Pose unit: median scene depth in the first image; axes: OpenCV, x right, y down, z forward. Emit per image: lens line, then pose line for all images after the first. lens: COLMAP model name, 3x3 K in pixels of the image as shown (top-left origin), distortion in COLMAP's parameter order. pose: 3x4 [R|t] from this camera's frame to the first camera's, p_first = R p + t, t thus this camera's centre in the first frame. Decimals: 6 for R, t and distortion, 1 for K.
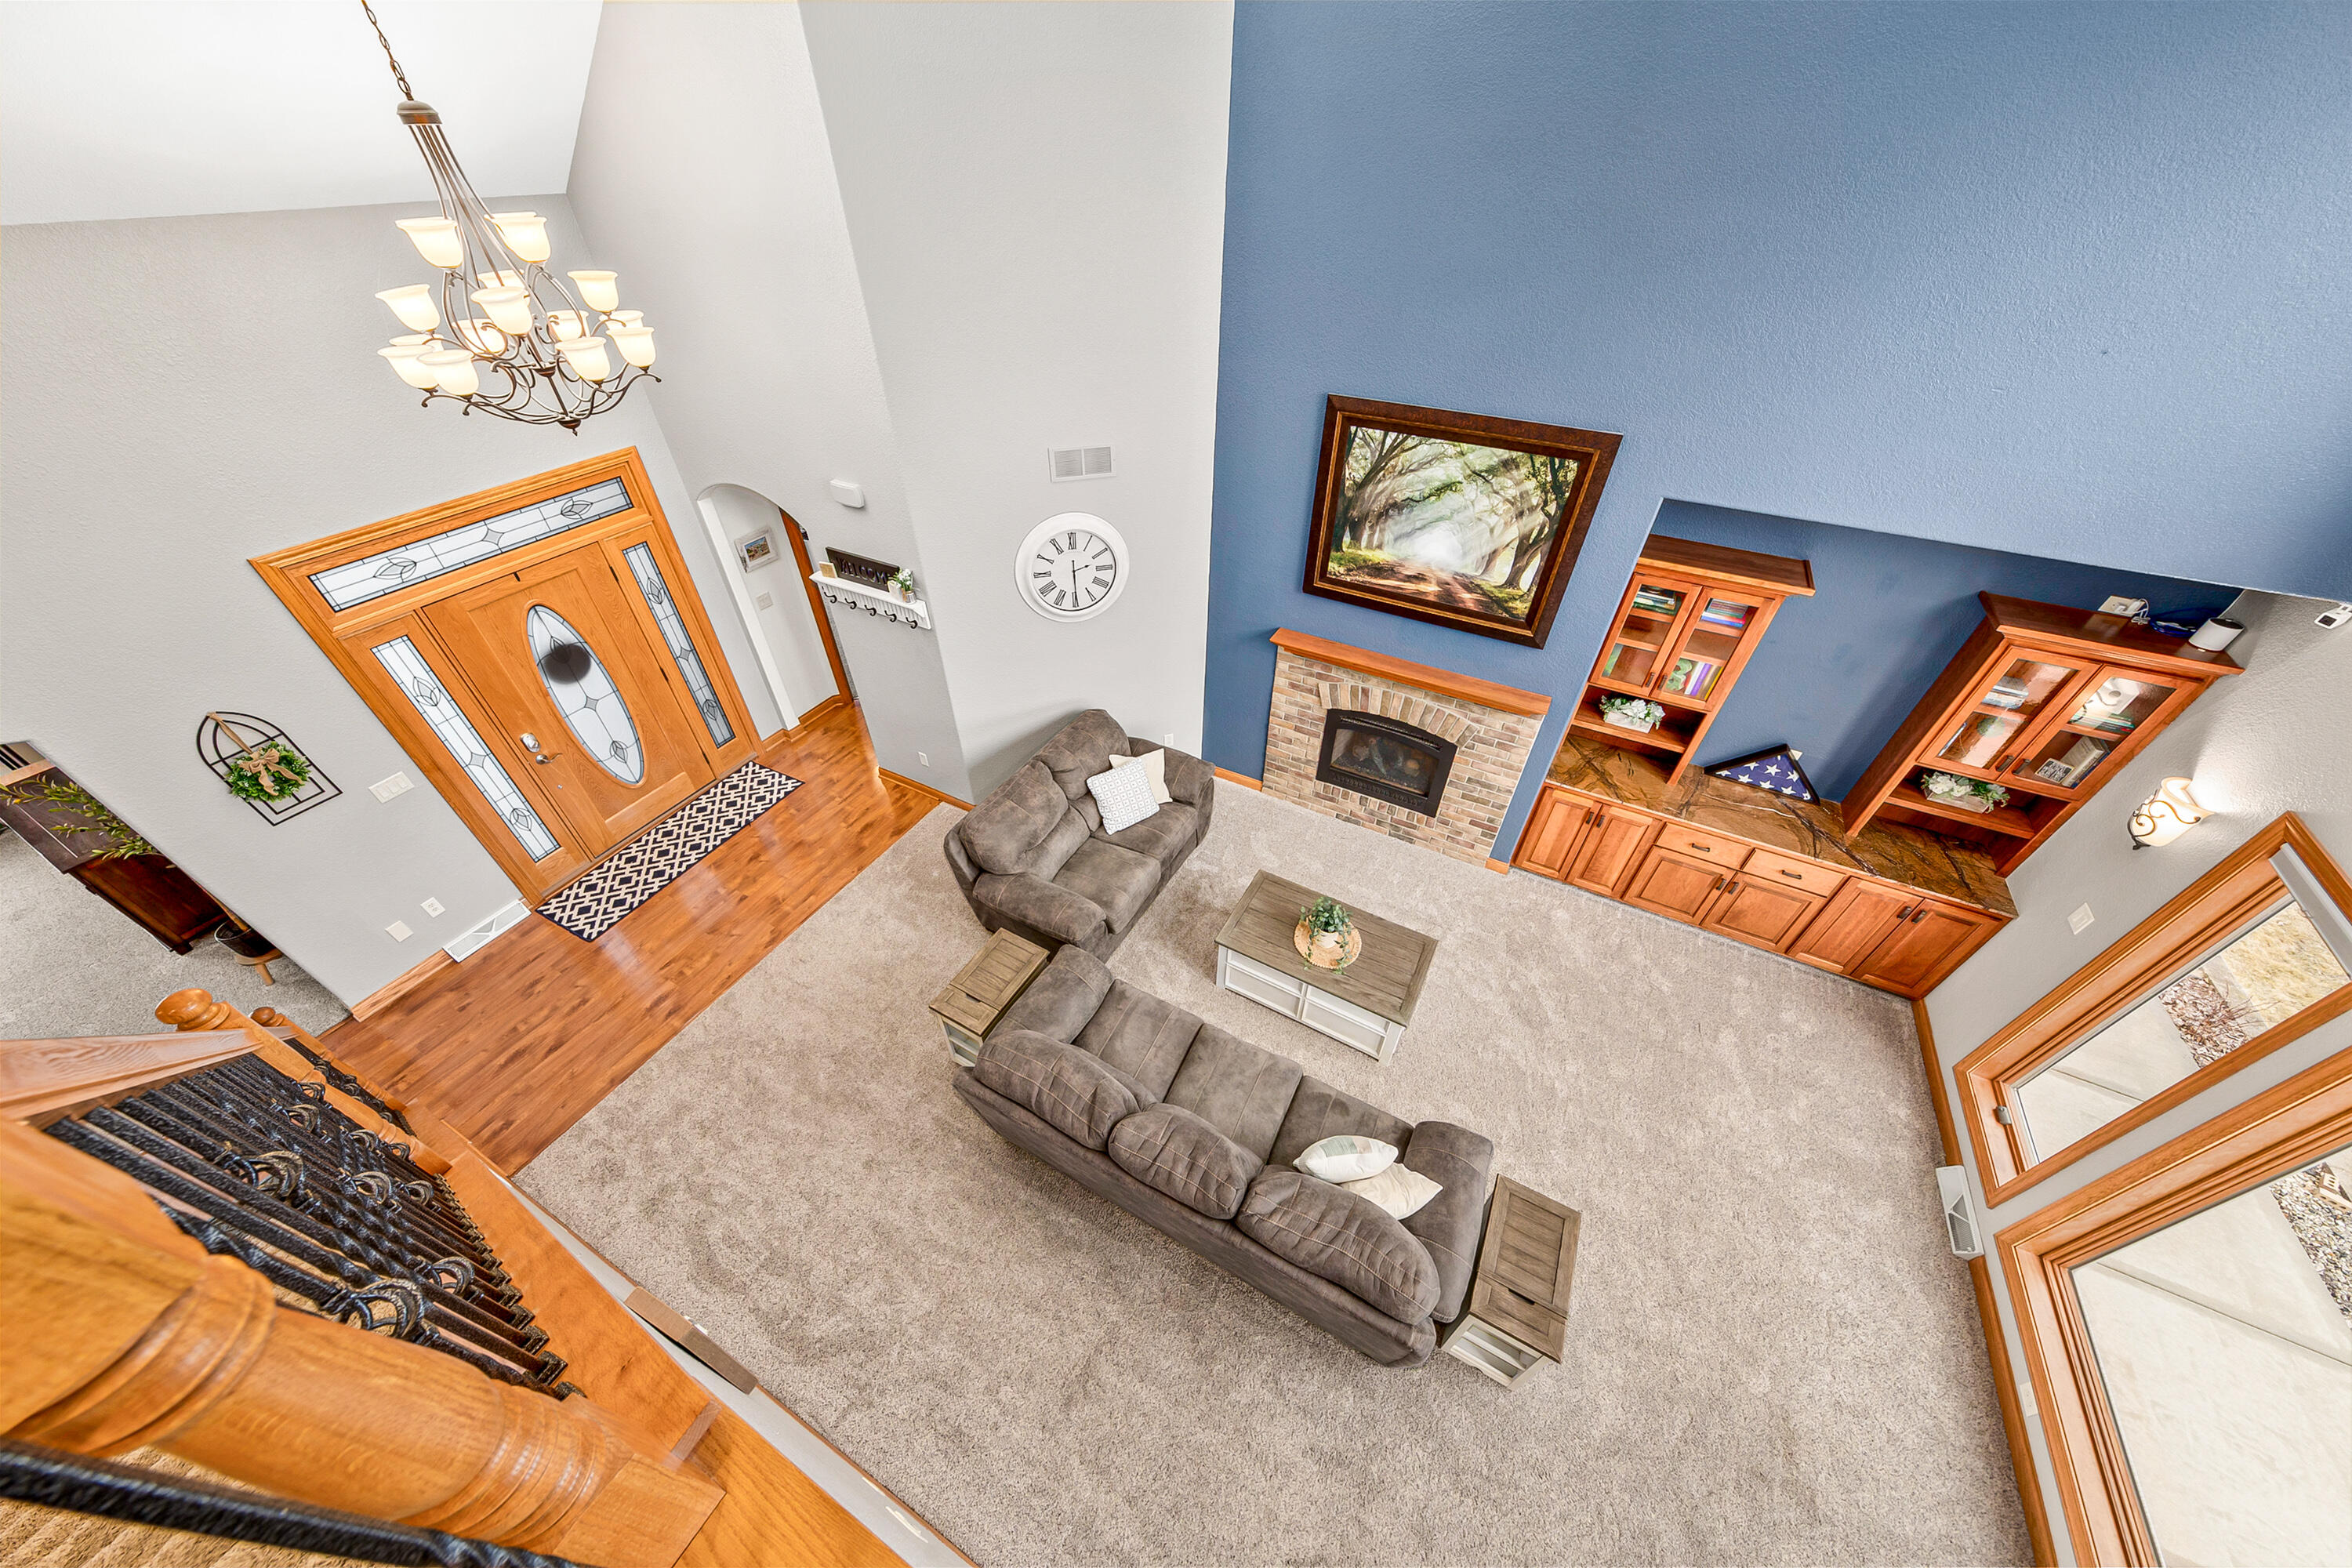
lens RADIAL K [[792.8, 0, 1182.5], [0, 792.8, 793.5], [0, 0, 1]] dist [0.005045, -0.000140]
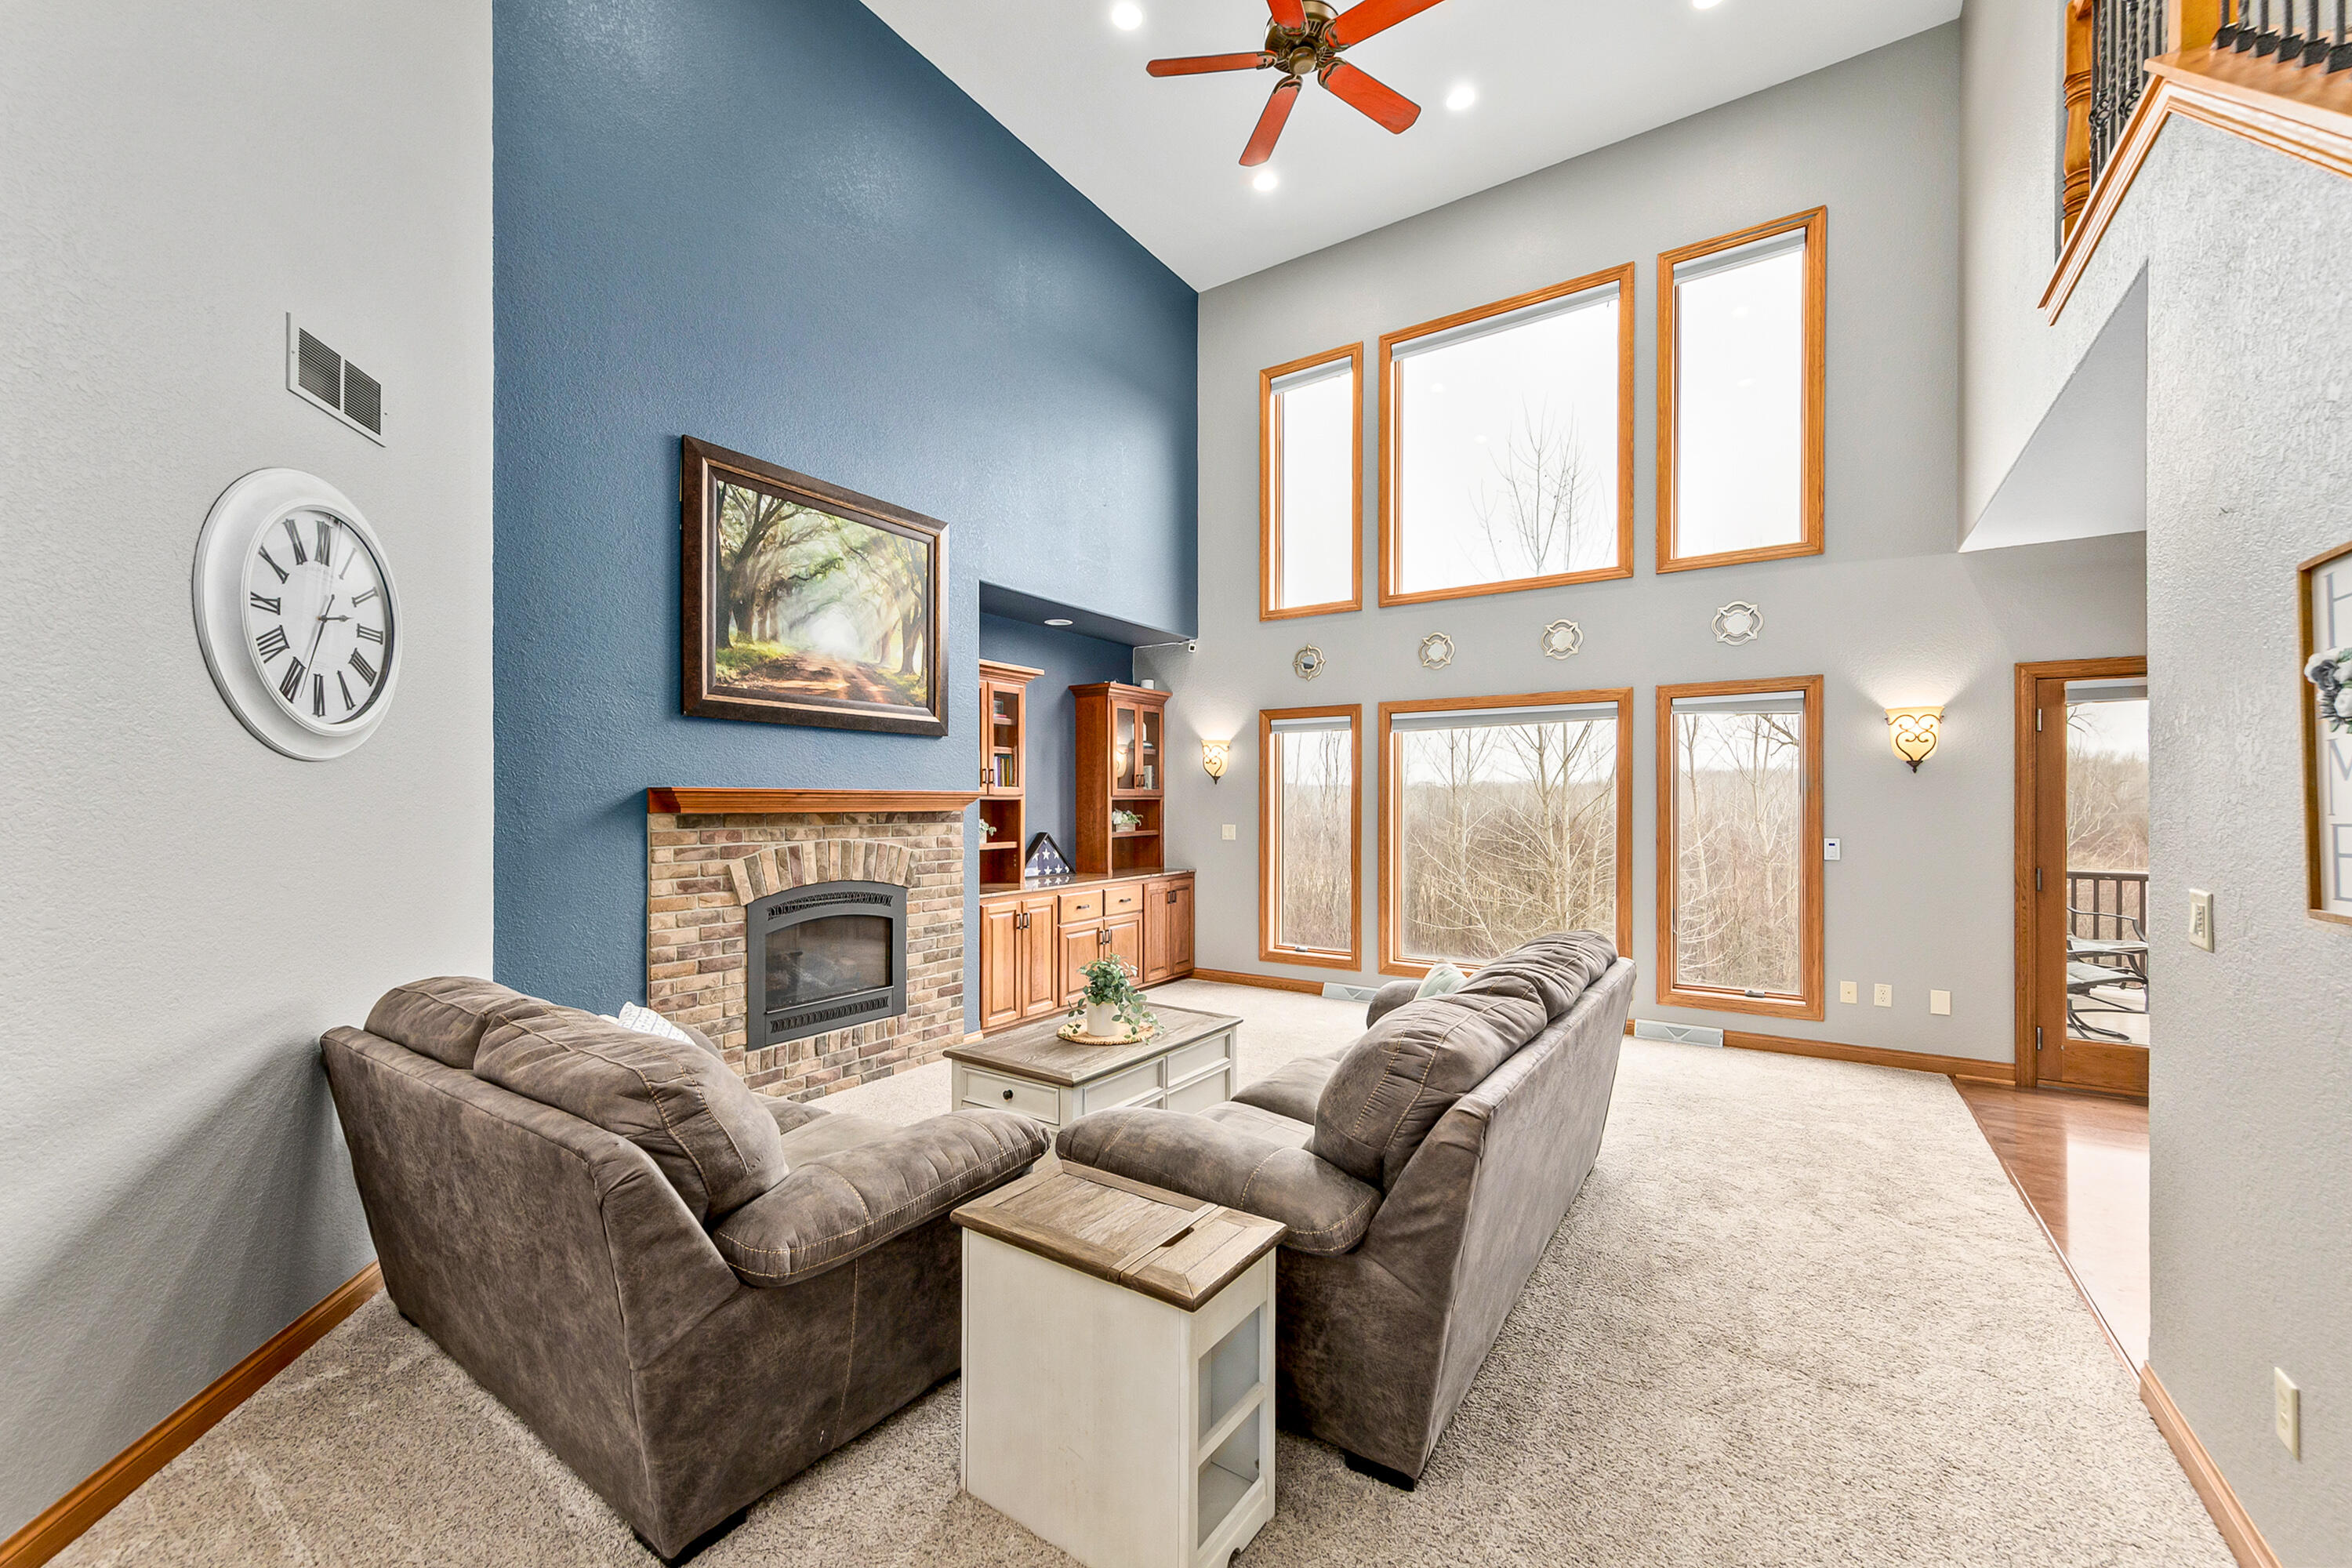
lens RADIAL K [[913.9, 0, 1189.5], [0, 913.9, 794.5], [0, 0, 1]] dist [0.001864, 0.000096]
pose [[0.084959, -0.011821, 0.996314, -0.587747], [0.664347, 0.745894, -0.047801, 0.111550], [-0.742580, 0.665960, 0.071224, 0.711517]]
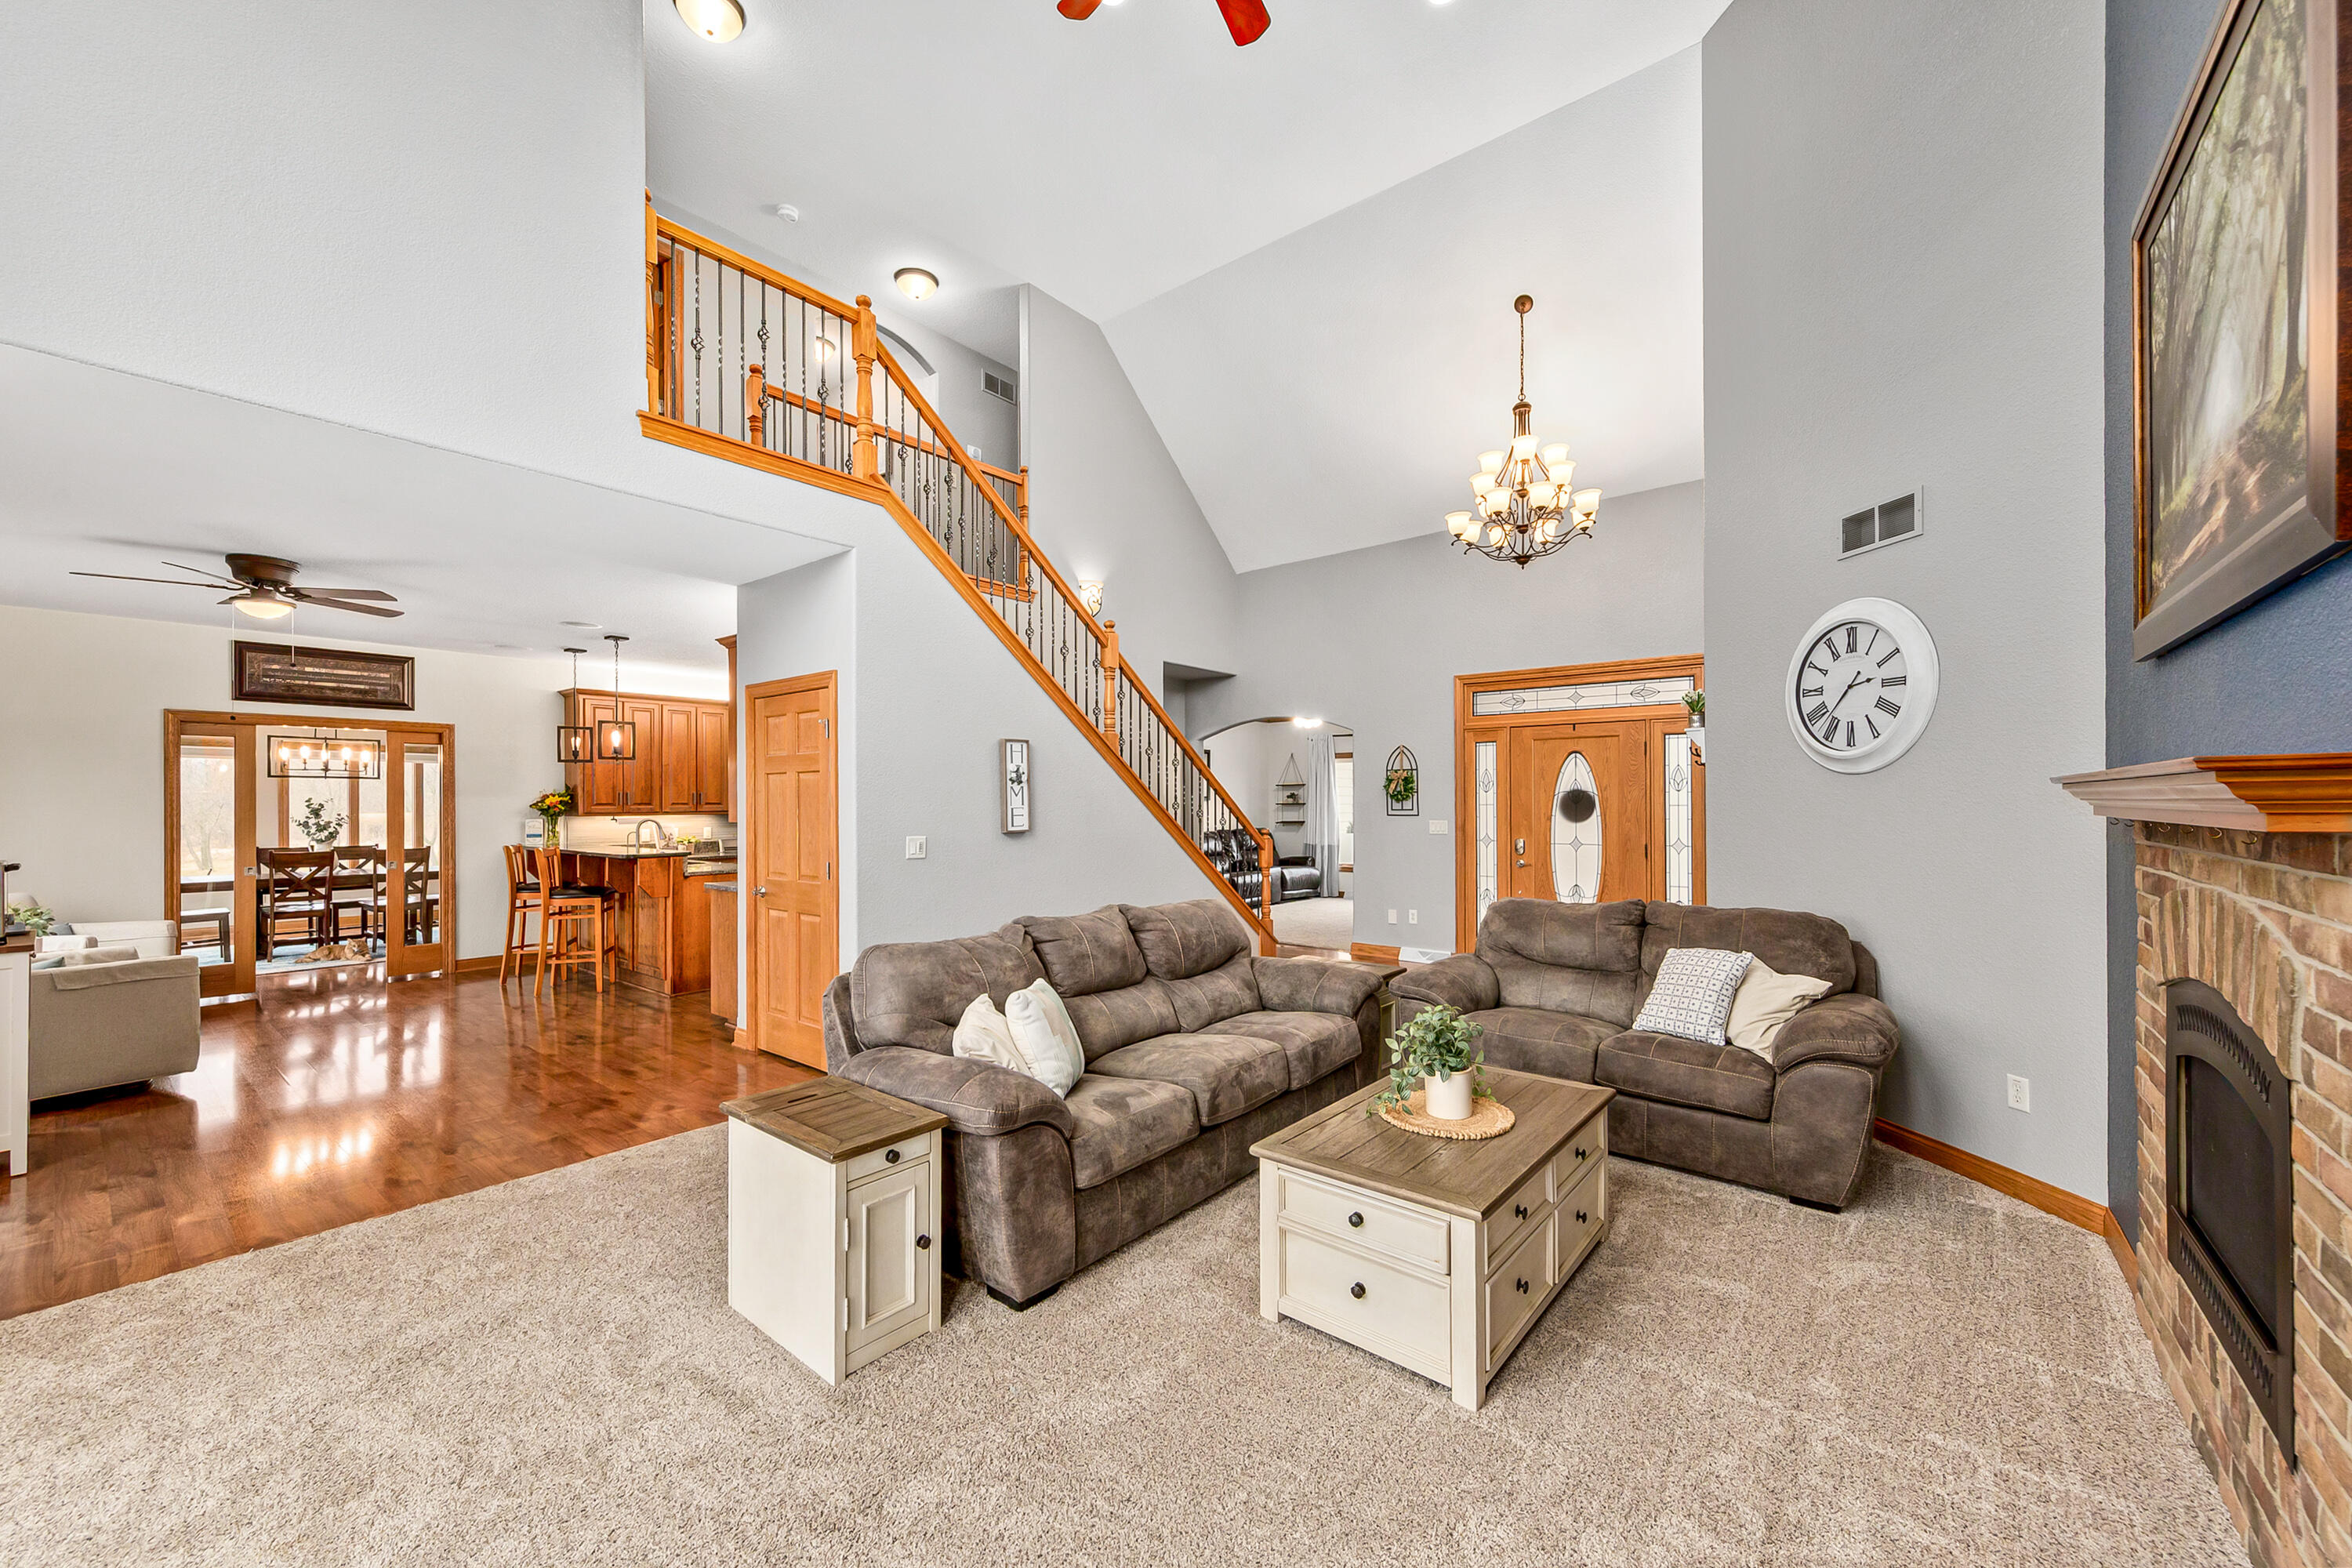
lens RADIAL K [[903.2, 0, 1135.6], [0, 903.2, 808.9], [0, 0, 1]] dist [0.001210, -0.000452]
pose [[-0.236570, -0.010526, -0.971558, 0.767407], [-0.647849, 0.746924, 0.149656, 0.076094], [0.724104, 0.664826, -0.183519, 0.791410]]
